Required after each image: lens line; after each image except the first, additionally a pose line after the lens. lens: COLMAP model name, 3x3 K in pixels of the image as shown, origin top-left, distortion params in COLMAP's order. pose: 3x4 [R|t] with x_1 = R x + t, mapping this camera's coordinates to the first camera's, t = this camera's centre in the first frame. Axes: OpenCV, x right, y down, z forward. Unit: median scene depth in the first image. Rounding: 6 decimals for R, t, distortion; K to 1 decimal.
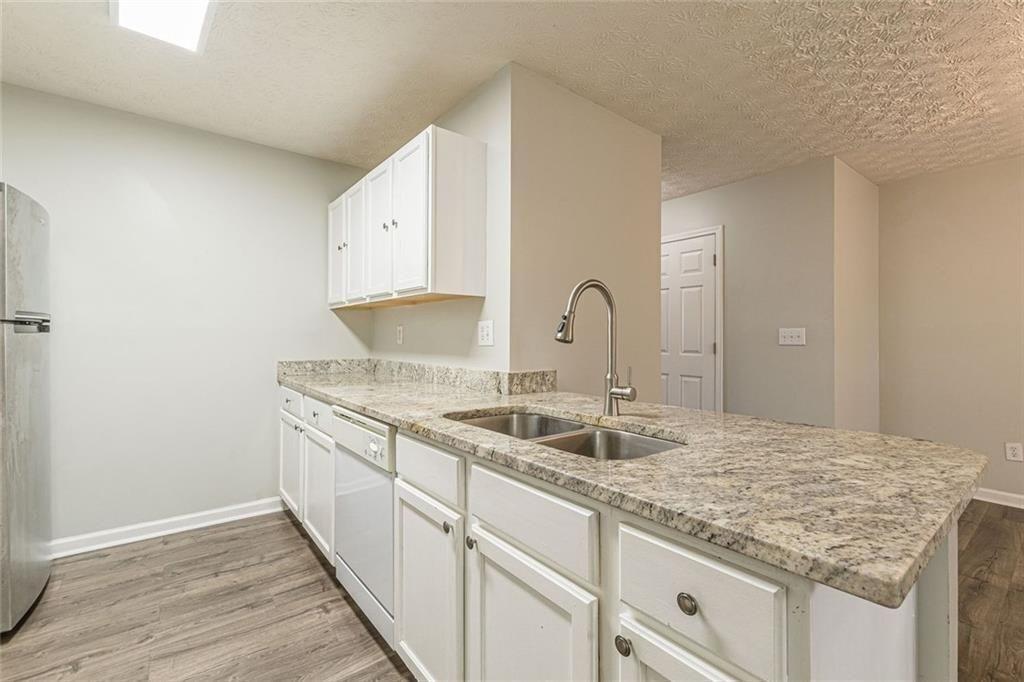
lens RADIAL K [[444.0, 0, 509.6], [0, 444.0, 341.1], [0, 0, 1]] dist [0.010792, -0.004528]
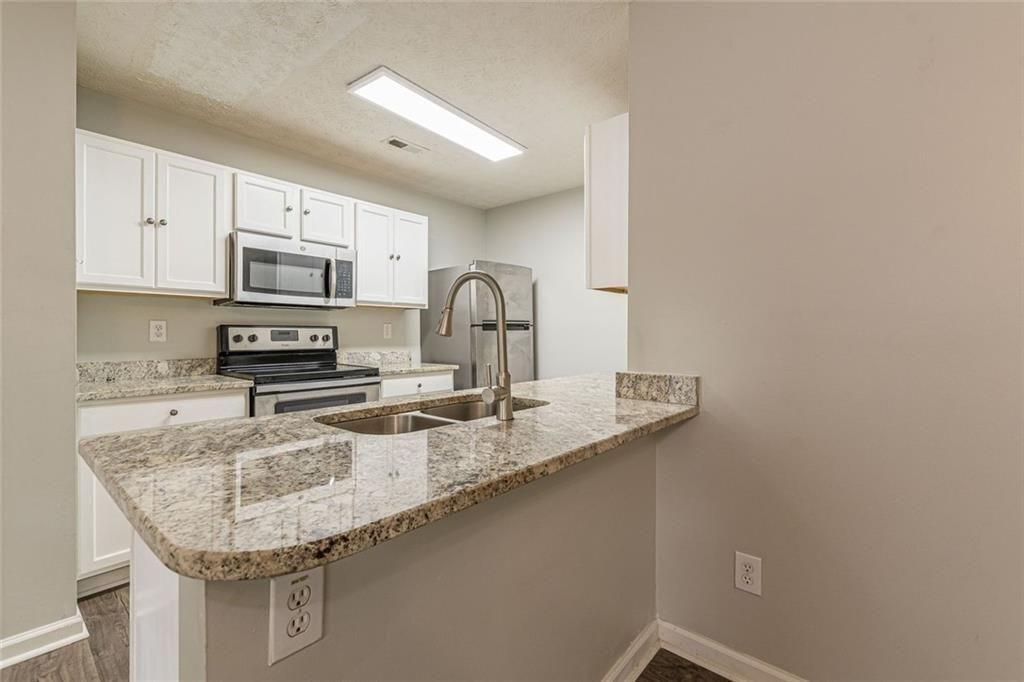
lens RADIAL K [[444.0, 0, 517.1], [0, 444.0, 335.5], [0, 0, 1]] dist [0.010792, -0.004528]
pose [[0.204899, 0.002064, -0.978781, 0.769076], [-0.007821, 0.999969, 0.000471, 0.001271], [0.978752, 0.007558, 0.204909, 0.596664]]
